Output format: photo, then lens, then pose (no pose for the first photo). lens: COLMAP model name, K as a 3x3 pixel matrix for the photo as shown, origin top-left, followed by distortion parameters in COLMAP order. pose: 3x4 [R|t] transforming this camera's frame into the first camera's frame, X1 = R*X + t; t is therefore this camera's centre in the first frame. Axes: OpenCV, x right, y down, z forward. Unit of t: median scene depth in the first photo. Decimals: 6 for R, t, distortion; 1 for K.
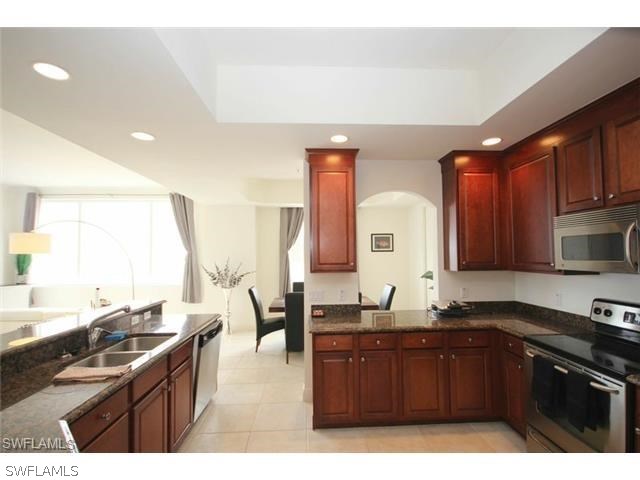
lens RADIAL K [[293.3, 0, 322.5], [0, 293.3, 243.4], [0, 0, 1]] dist [0.001860, -0.004131]
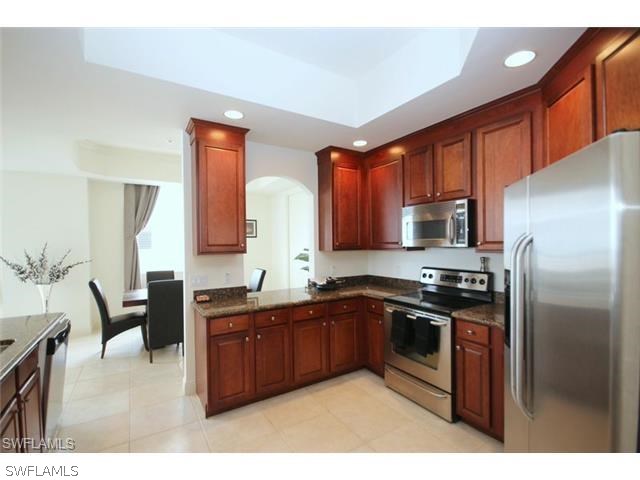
lens RADIAL K [[293.3, 0, 320.8], [0, 293.3, 242.6], [0, 0, 1]] dist [0.001860, -0.004131]
pose [[0.873121, -0.002131, 0.487500, -0.151823], [-0.014337, 0.999446, 0.030047, 0.027727], [-0.487294, -0.033223, 0.872606, 0.007128]]
